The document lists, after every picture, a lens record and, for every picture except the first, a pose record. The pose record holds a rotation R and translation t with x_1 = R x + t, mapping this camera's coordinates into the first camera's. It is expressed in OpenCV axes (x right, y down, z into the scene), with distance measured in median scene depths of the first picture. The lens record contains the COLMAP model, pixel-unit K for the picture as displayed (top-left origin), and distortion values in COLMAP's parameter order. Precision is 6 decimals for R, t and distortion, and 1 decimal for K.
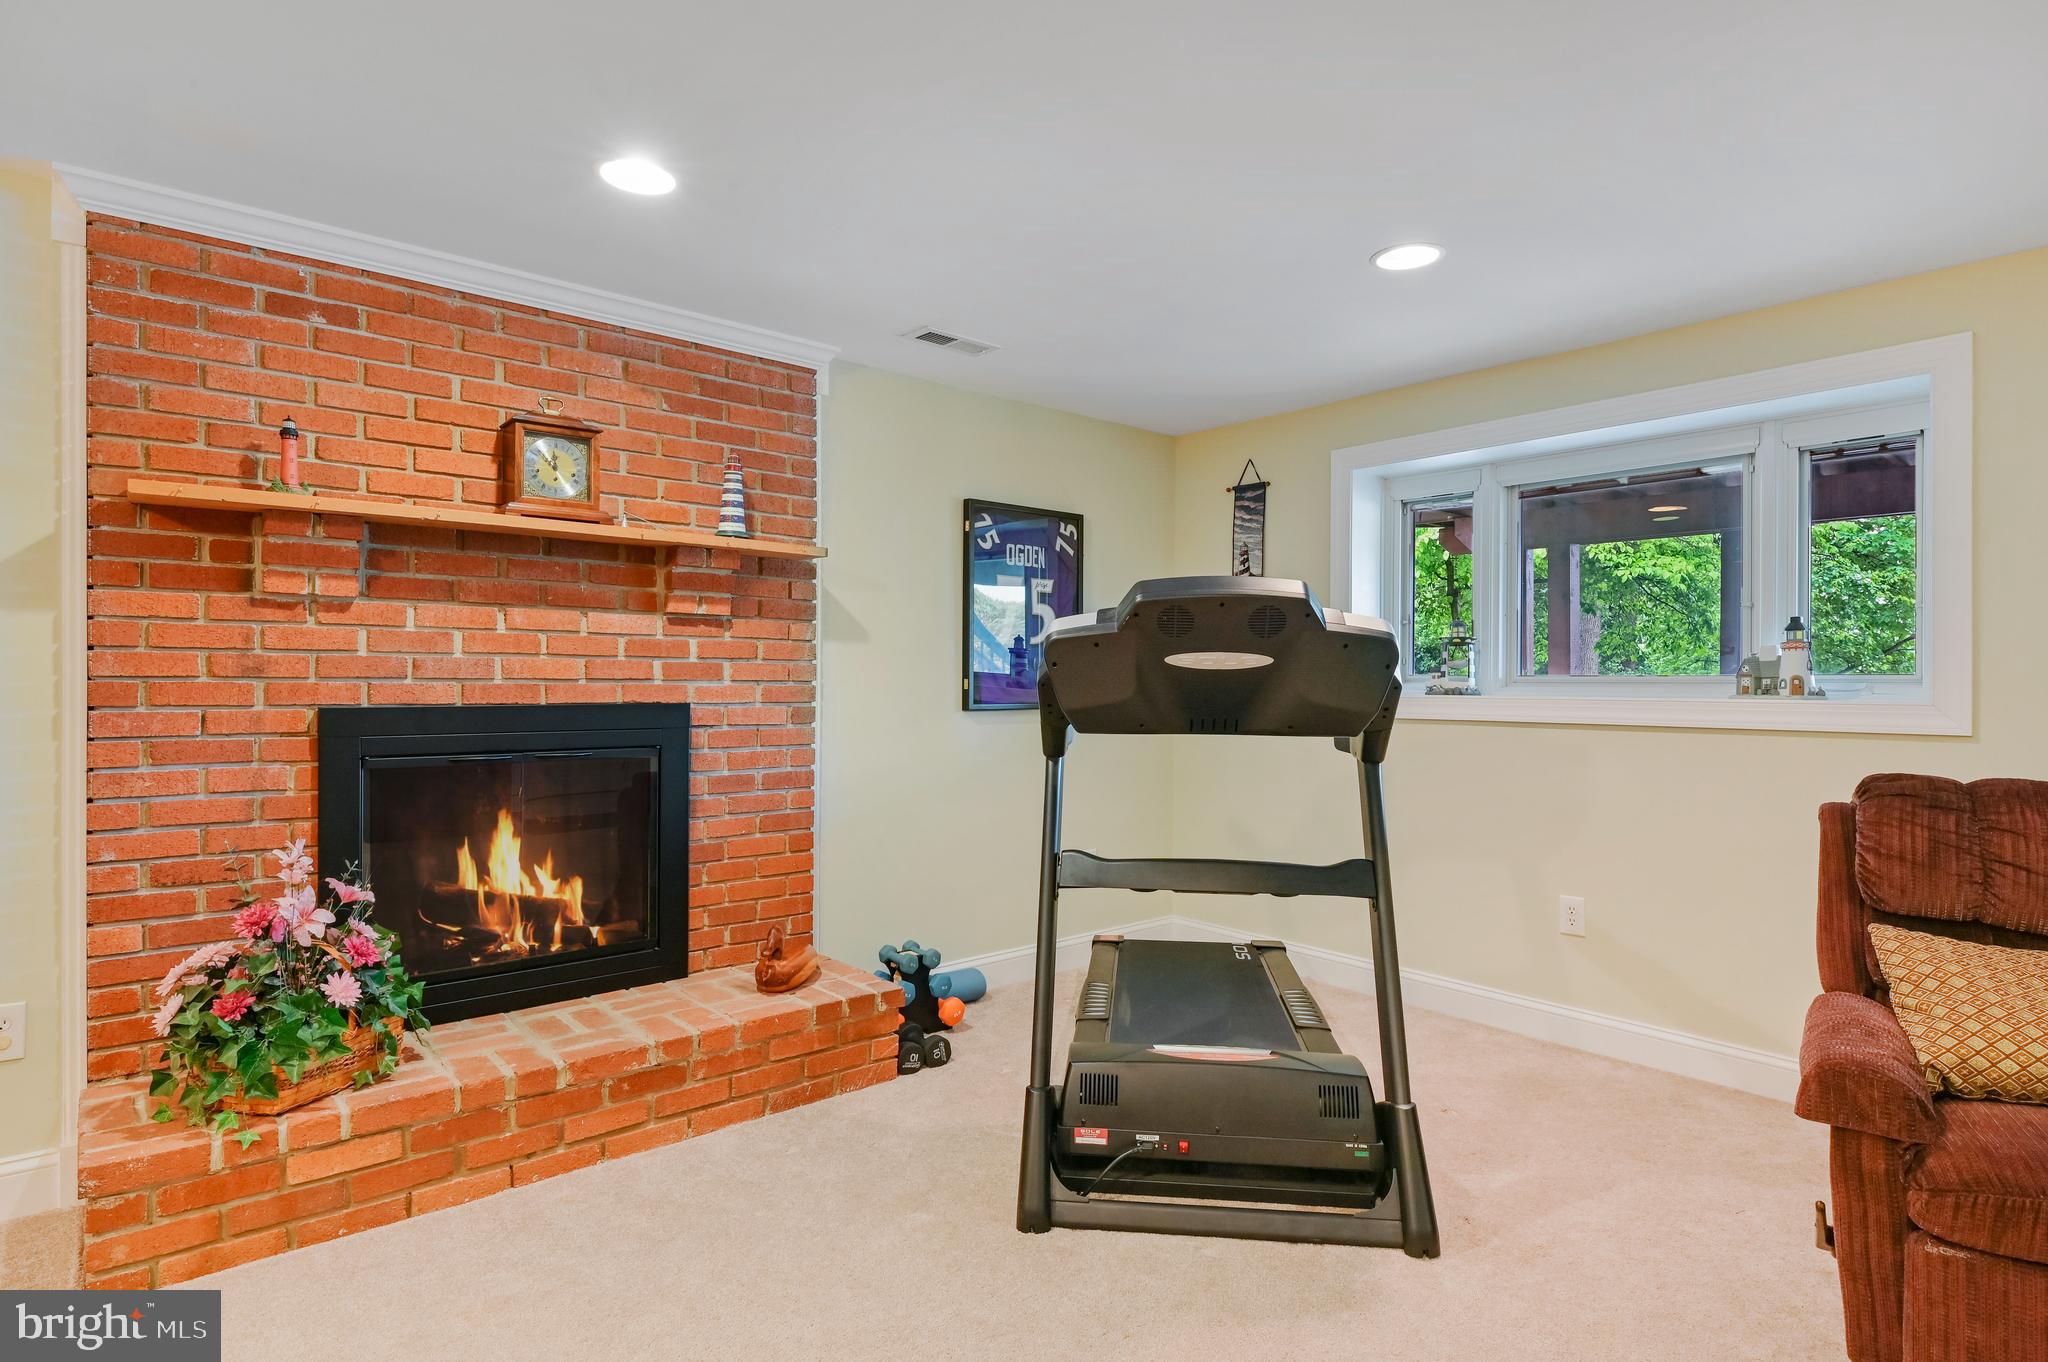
lens RADIAL K [[1098.4, 0, 1031.3], [0, 1098.4, 689.0], [0, 0, 1]] dist [-0.000683, 0.000184]
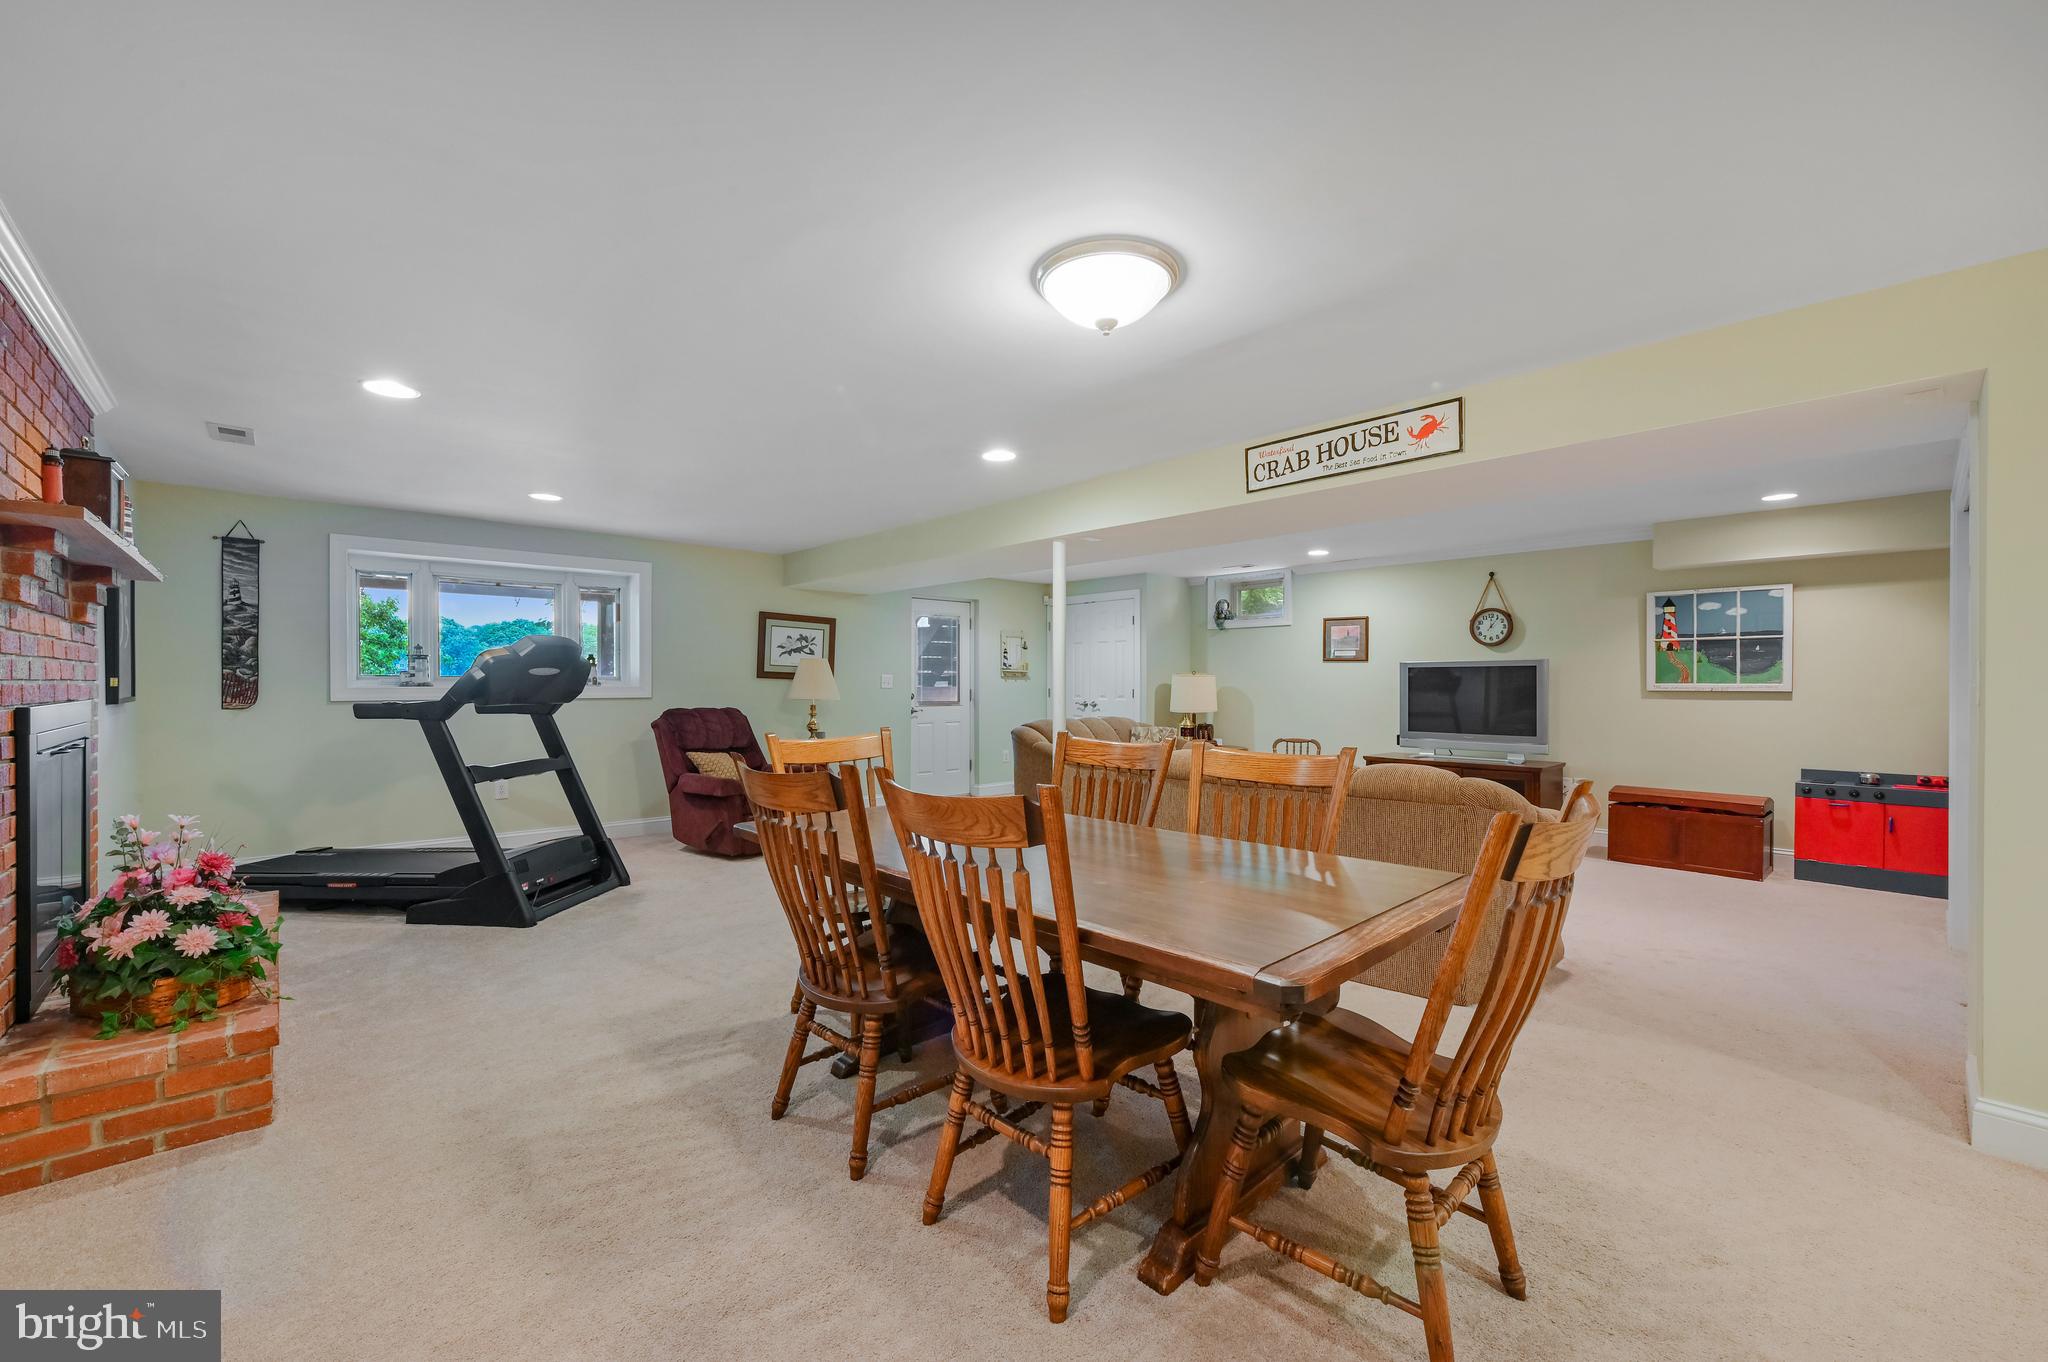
lens RADIAL K [[830.5, 0, 1035.3], [0, 830.5, 682.7], [0, 0, 1]] dist [-0.003794, -0.001128]
pose [[-0.026521, -0.006363, 0.999628, -1.255801], [0.002414, 0.999976, 0.006430, -0.007287], [-0.999645, 0.002583, -0.026505, 0.010349]]
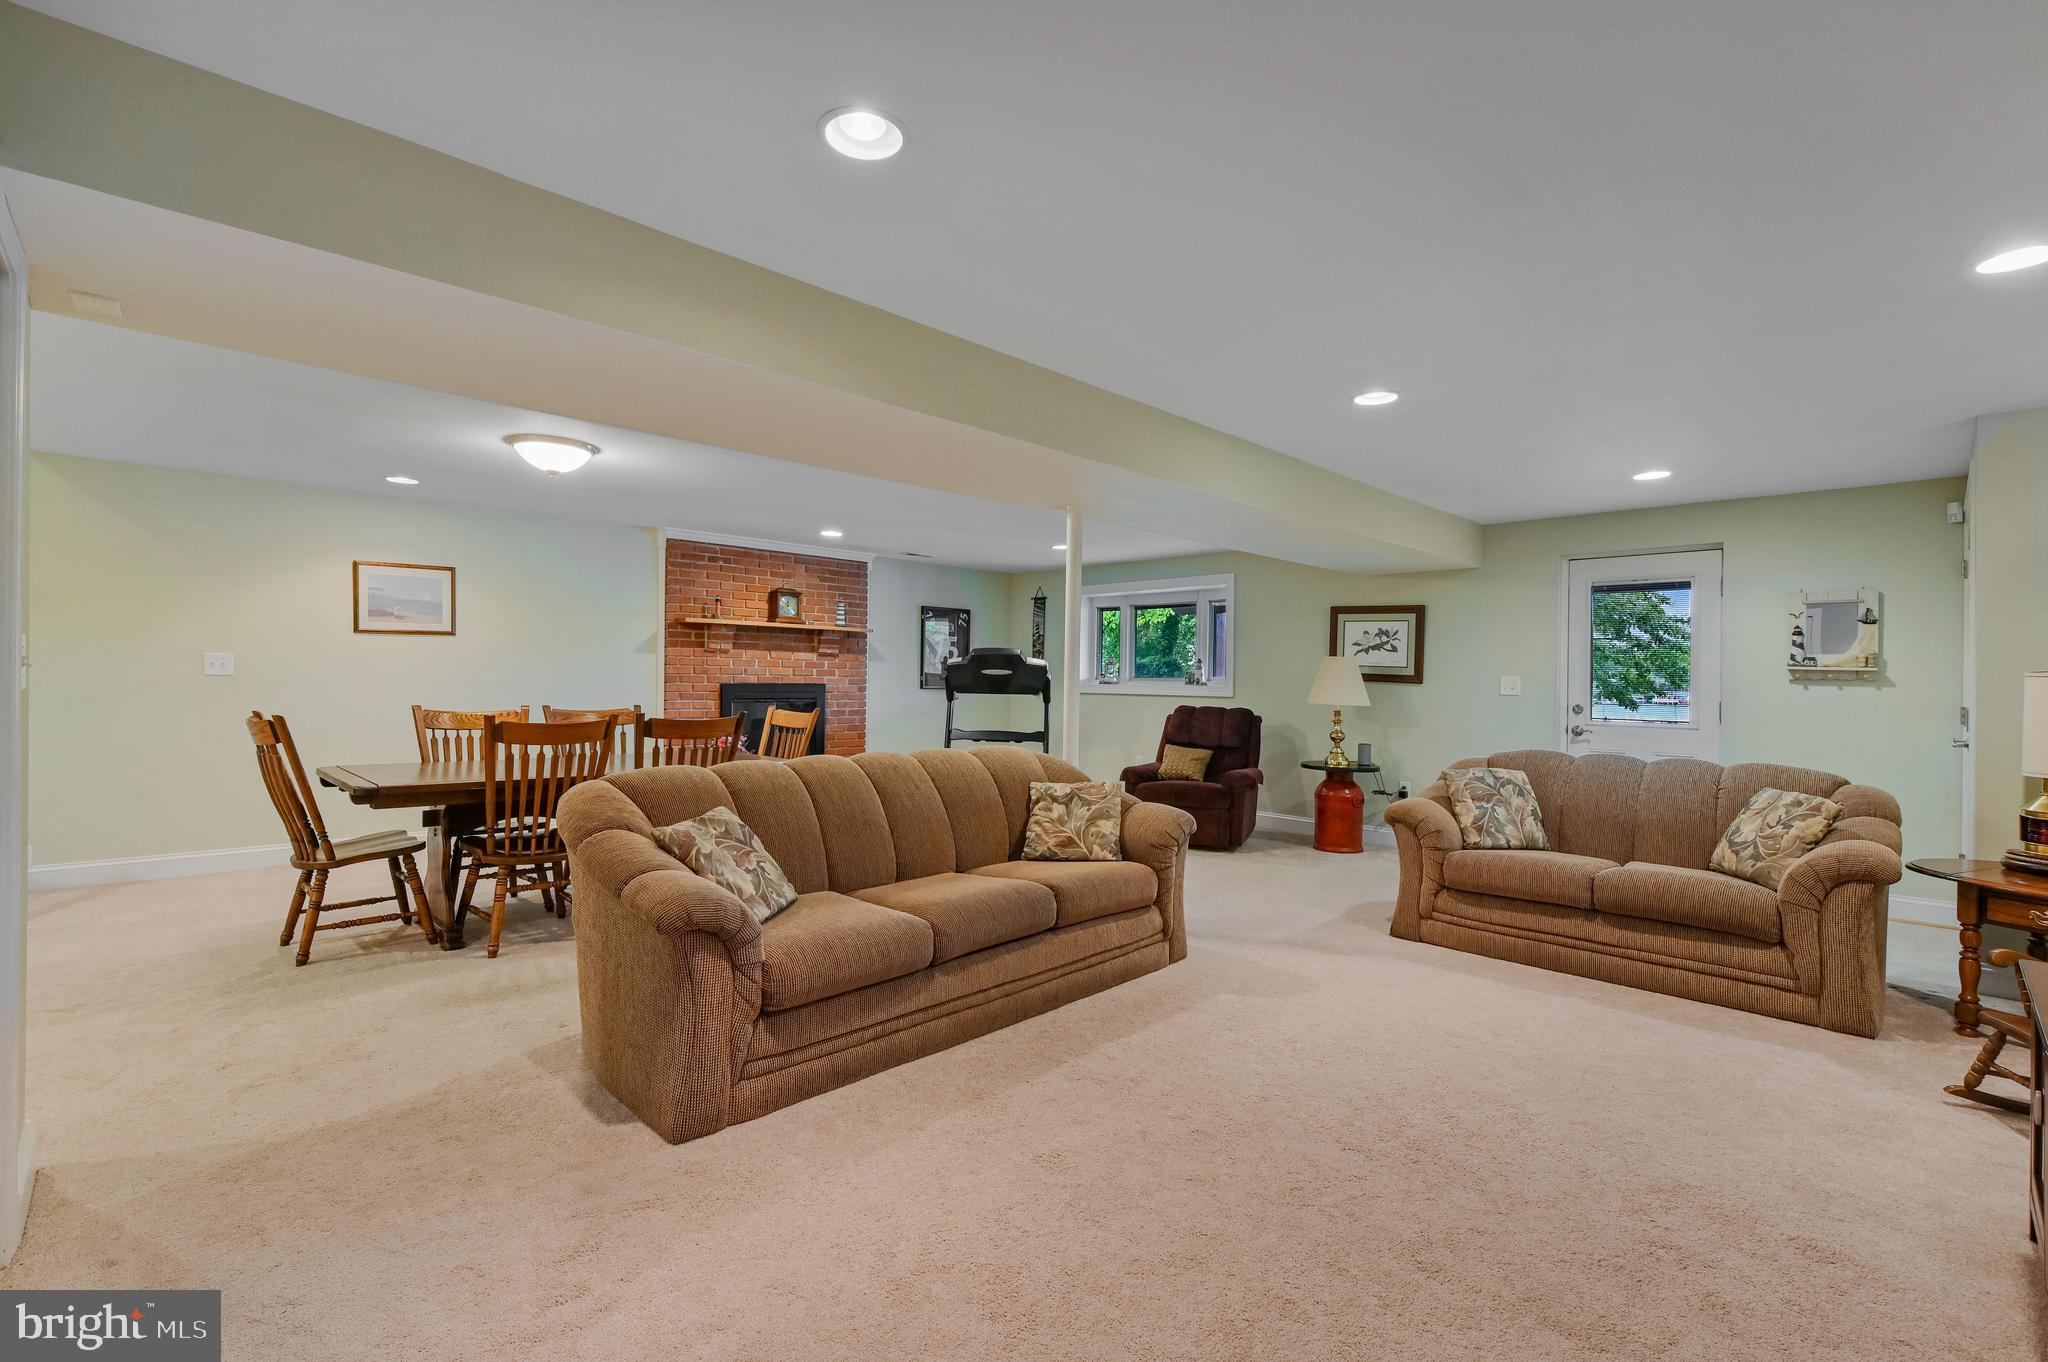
lens RADIAL K [[926.6, 0, 1032.2], [0, 926.6, 680.8], [0, 0, 1]] dist [-0.011287, -0.000314]
pose [[0.997815, 0.009033, 0.065451, 0.070060], [-0.008779, 0.999953, -0.004171, 0.010256], [-0.065486, 0.003587, 0.997847, -1.466250]]
